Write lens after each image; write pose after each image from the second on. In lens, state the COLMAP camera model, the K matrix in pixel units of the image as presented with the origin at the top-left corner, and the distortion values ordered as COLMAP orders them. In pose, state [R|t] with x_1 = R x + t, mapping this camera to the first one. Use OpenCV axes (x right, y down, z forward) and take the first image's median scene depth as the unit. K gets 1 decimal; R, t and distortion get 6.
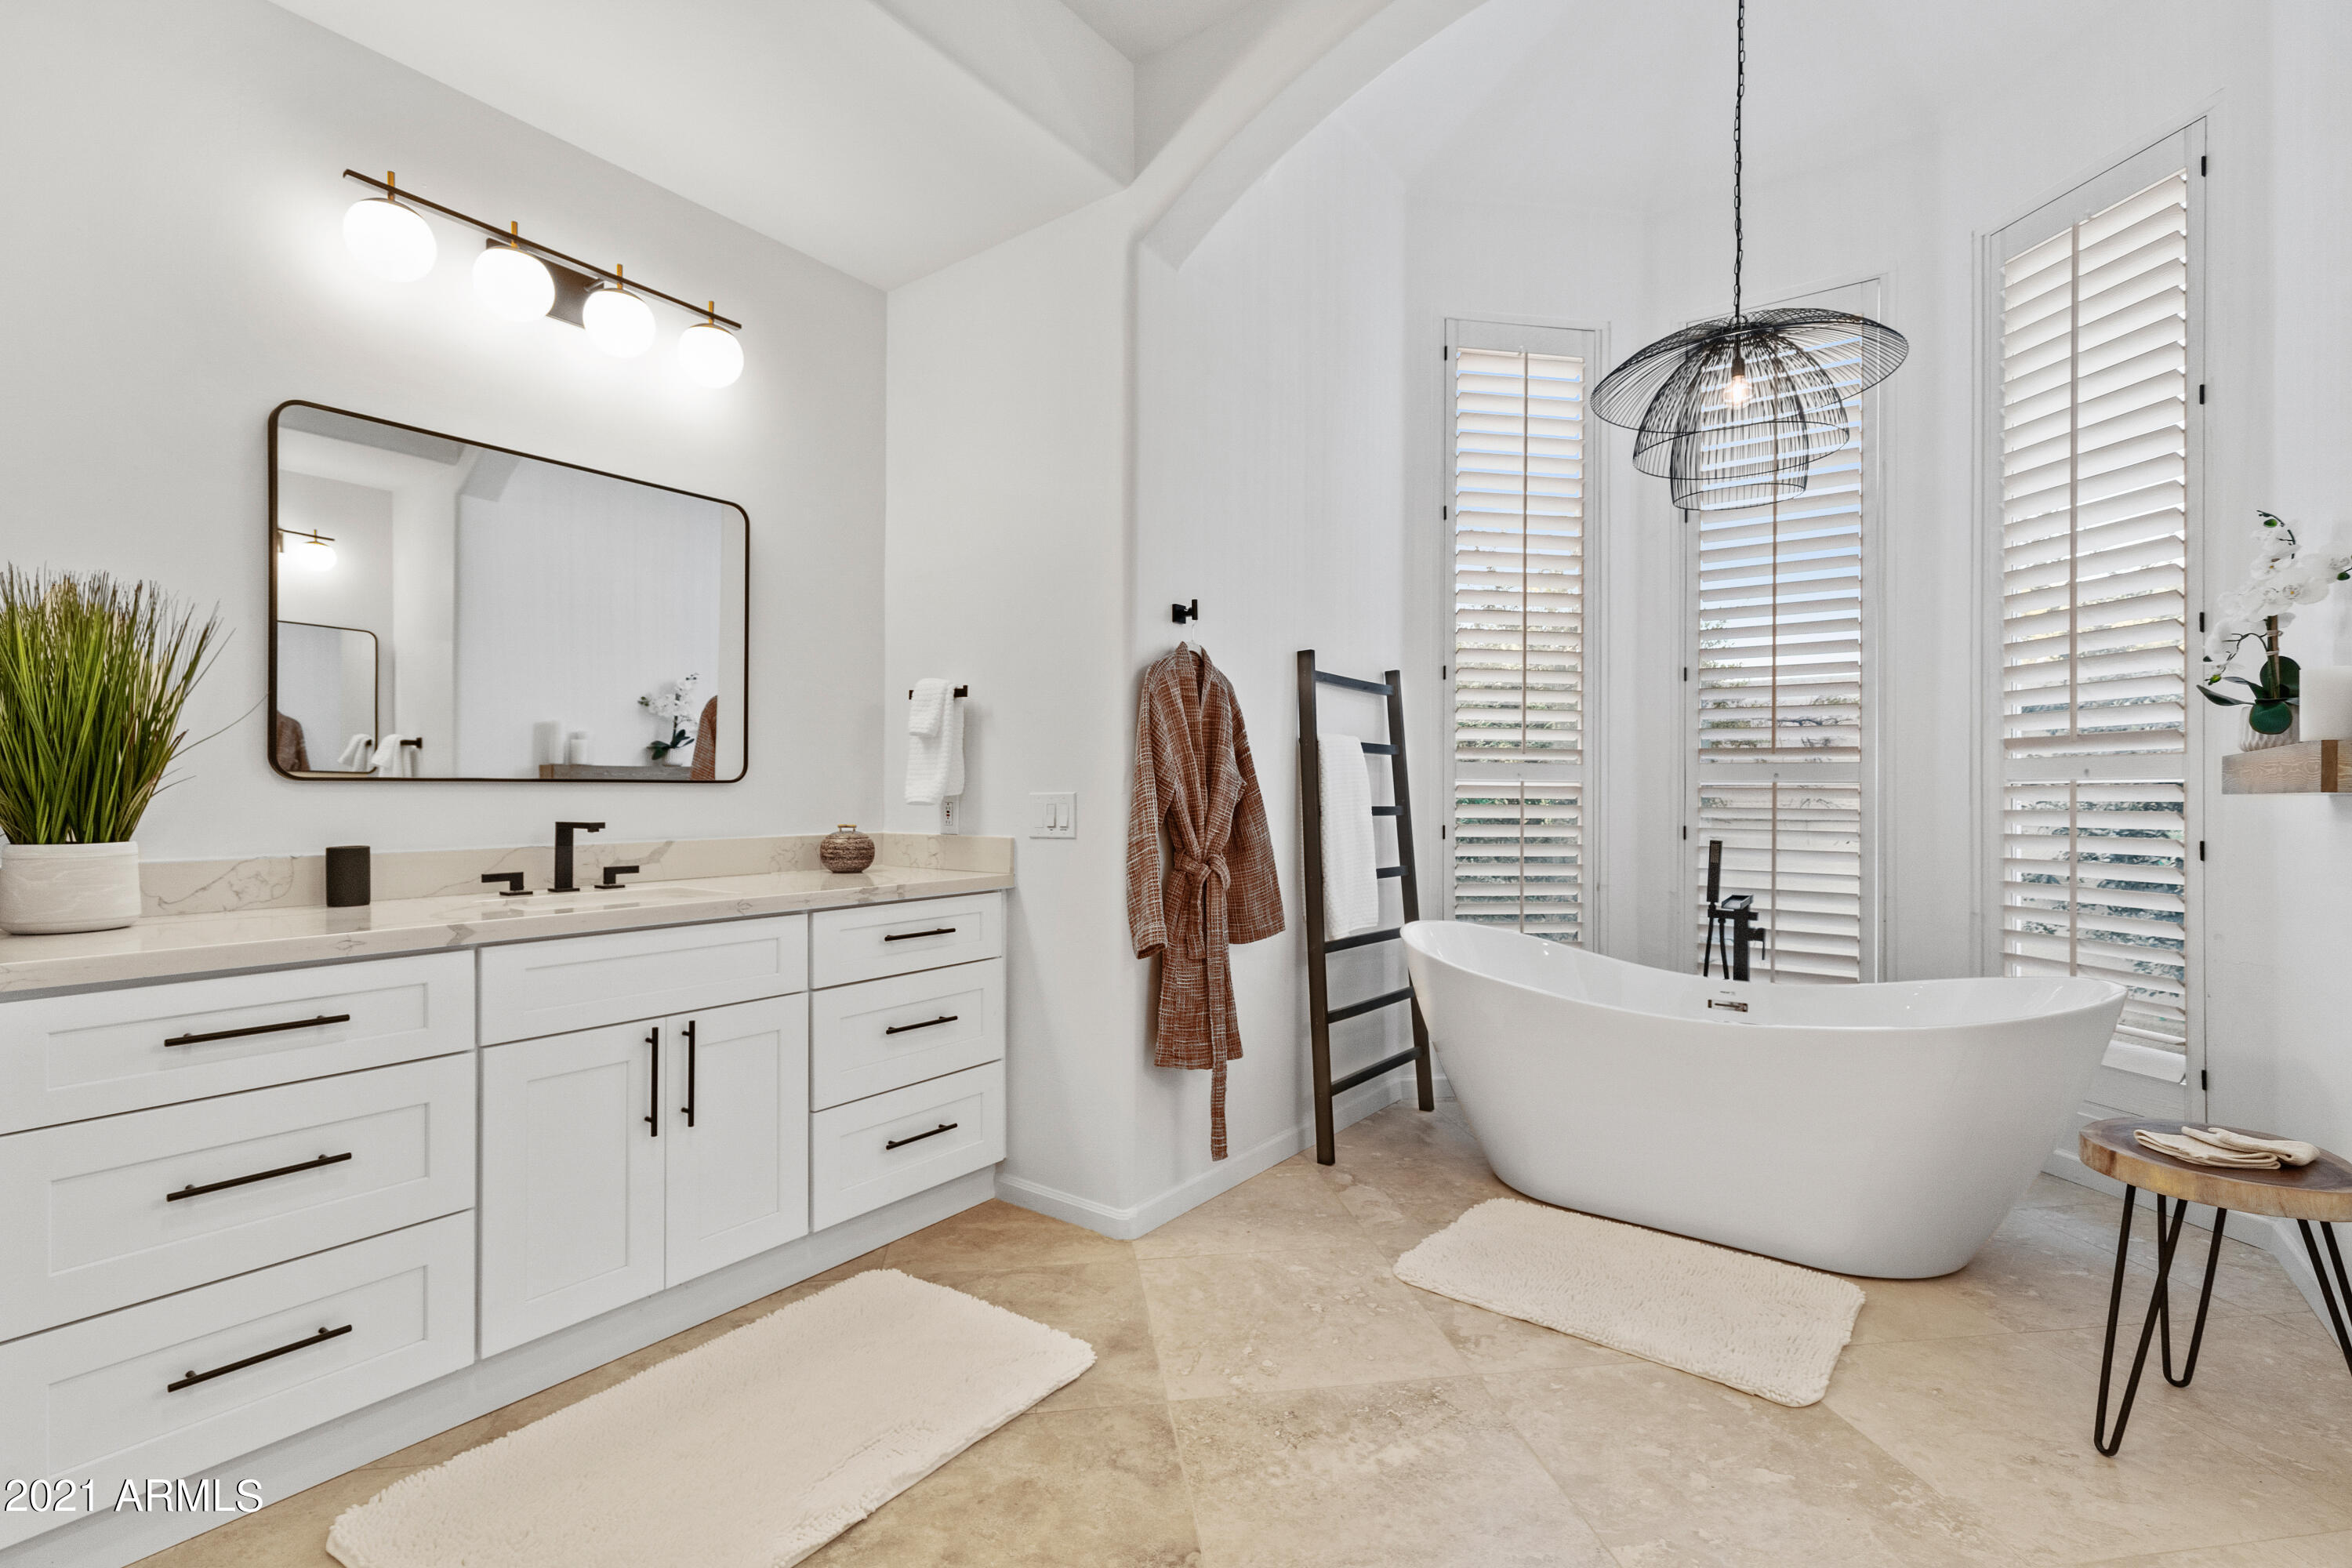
lens RADIAL K [[1046.0, 0, 1184.1], [0, 1046.0, 788.7], [0, 0, 1]] dist [0.003199, 0.000115]
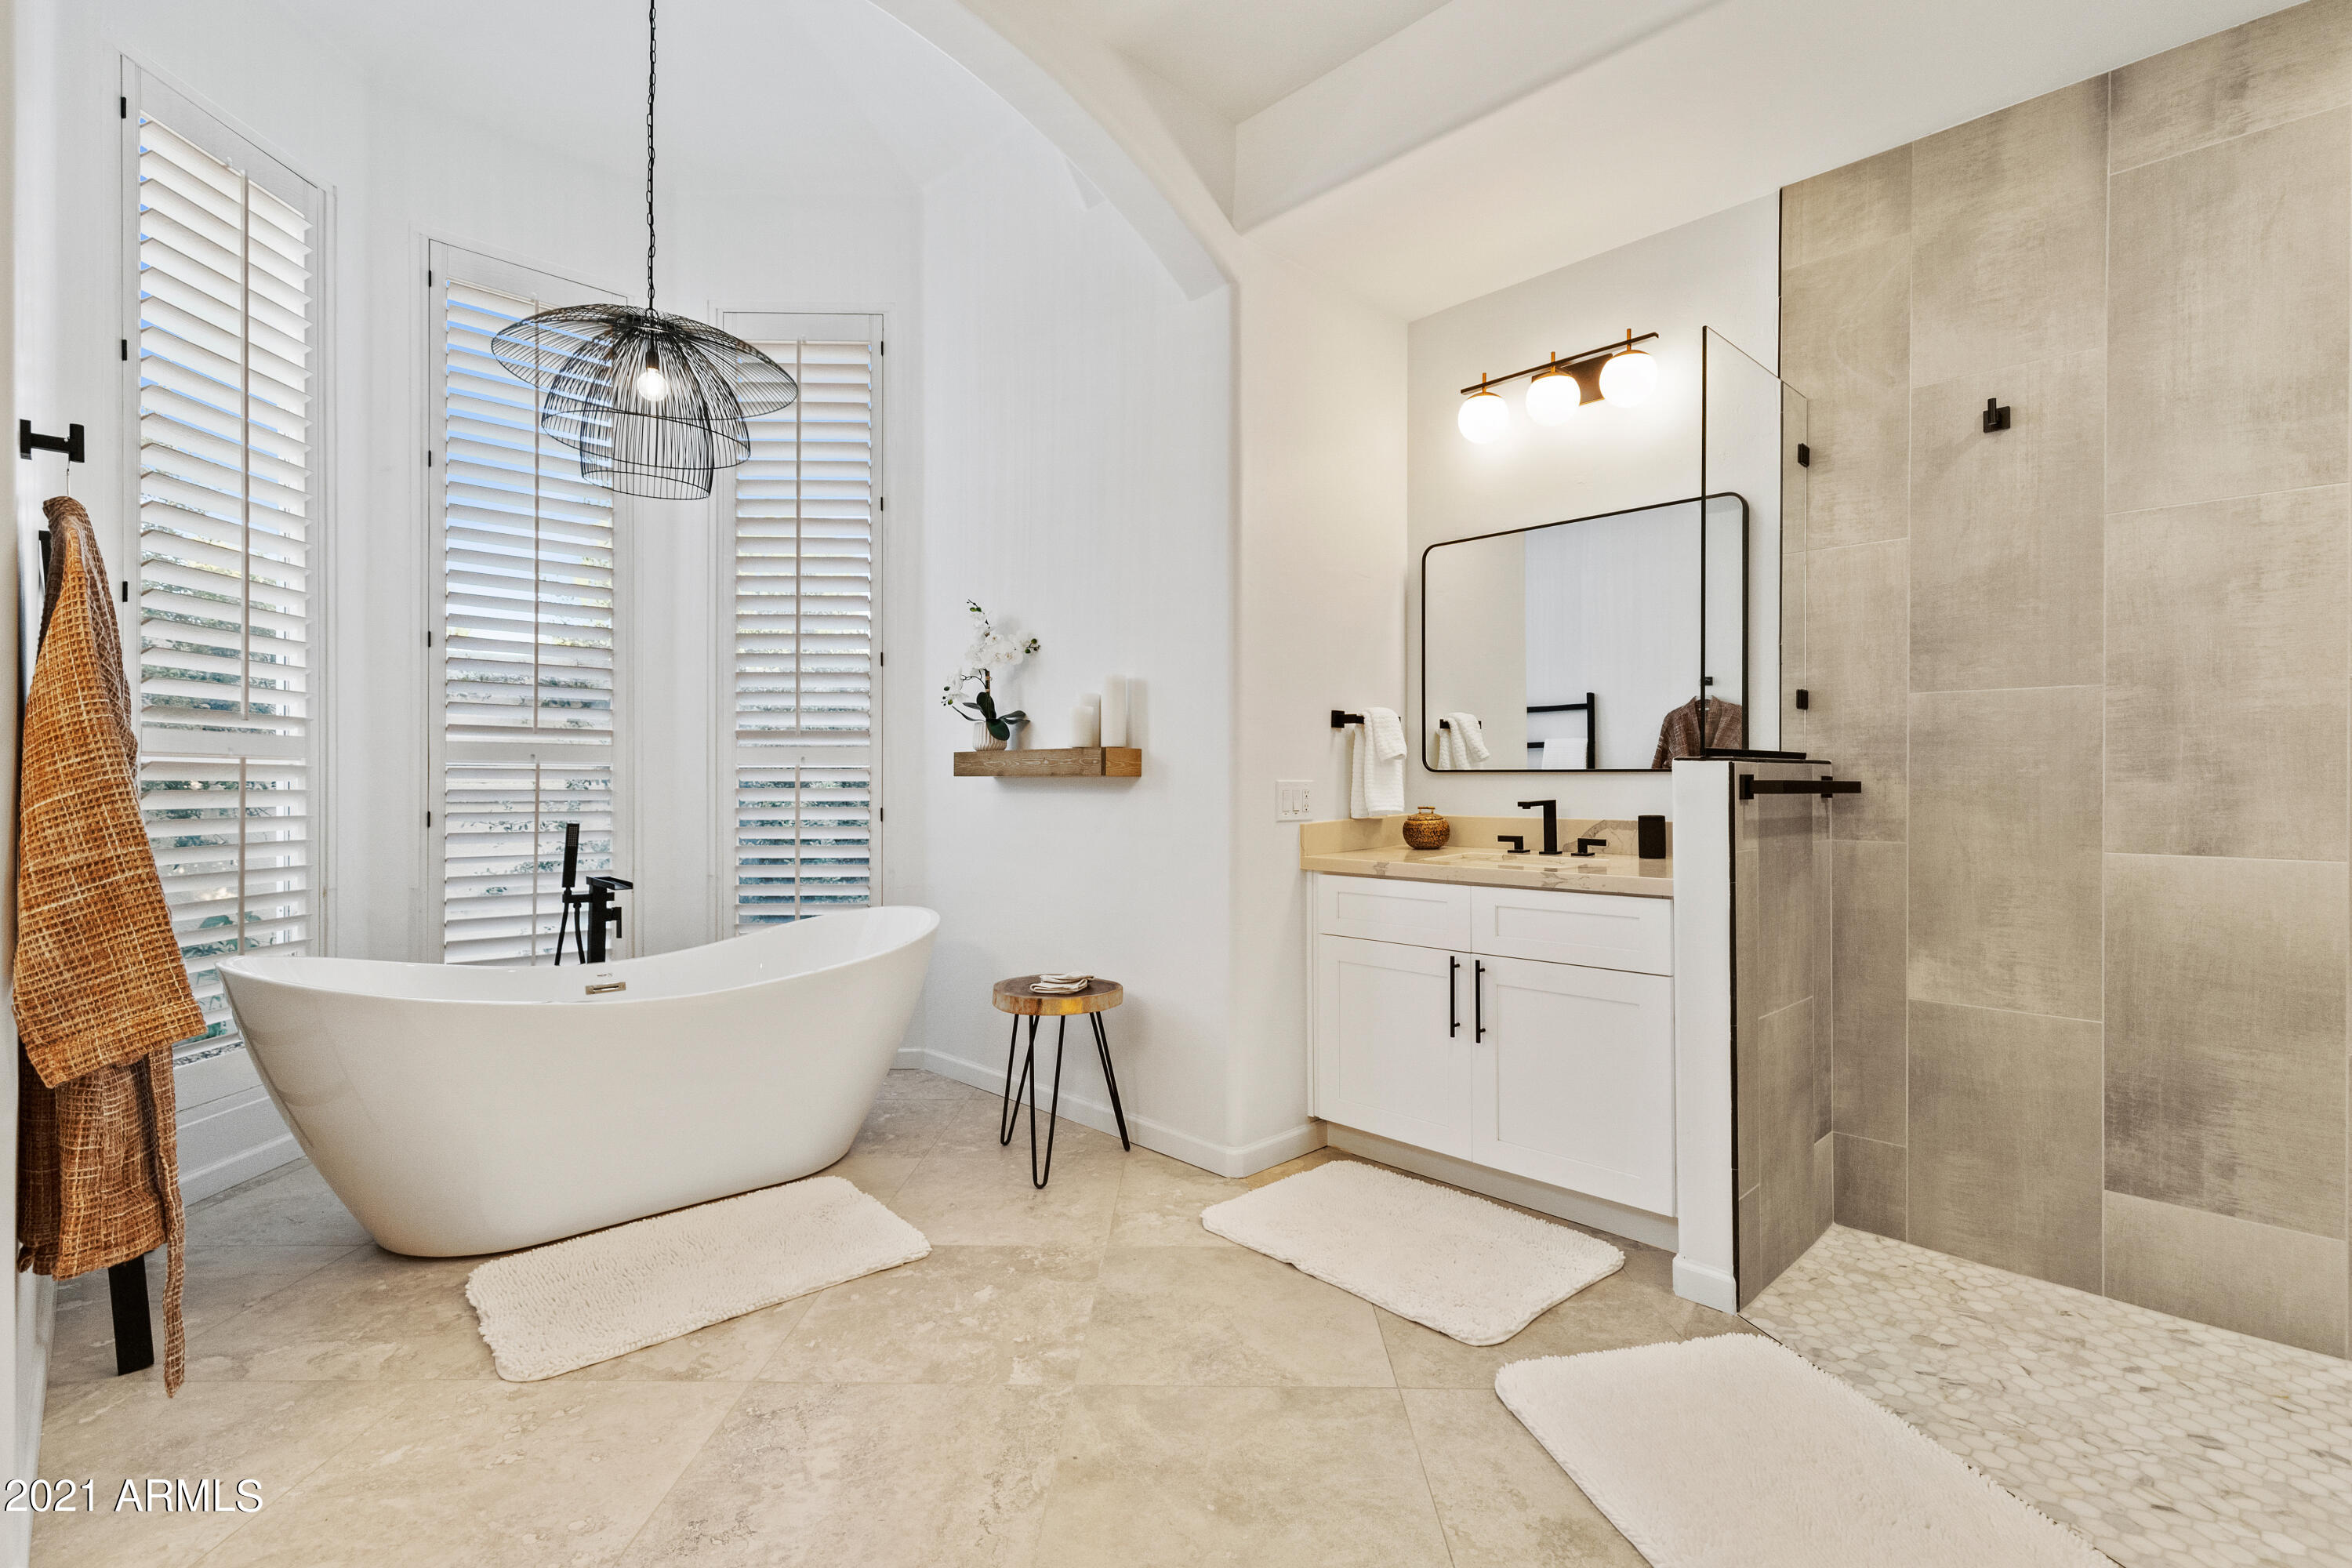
lens RADIAL K [[1076.1, 0, 1194.2], [0, 1076.1, 776.3], [0, 0, 1]] dist [0.001652, 0.000270]
pose [[0.174039, 0.000586, 0.984739, -0.411613], [-0.004724, 0.999989, 0.000239, 0.003080], [-0.984728, -0.004693, 0.174039, 0.288110]]
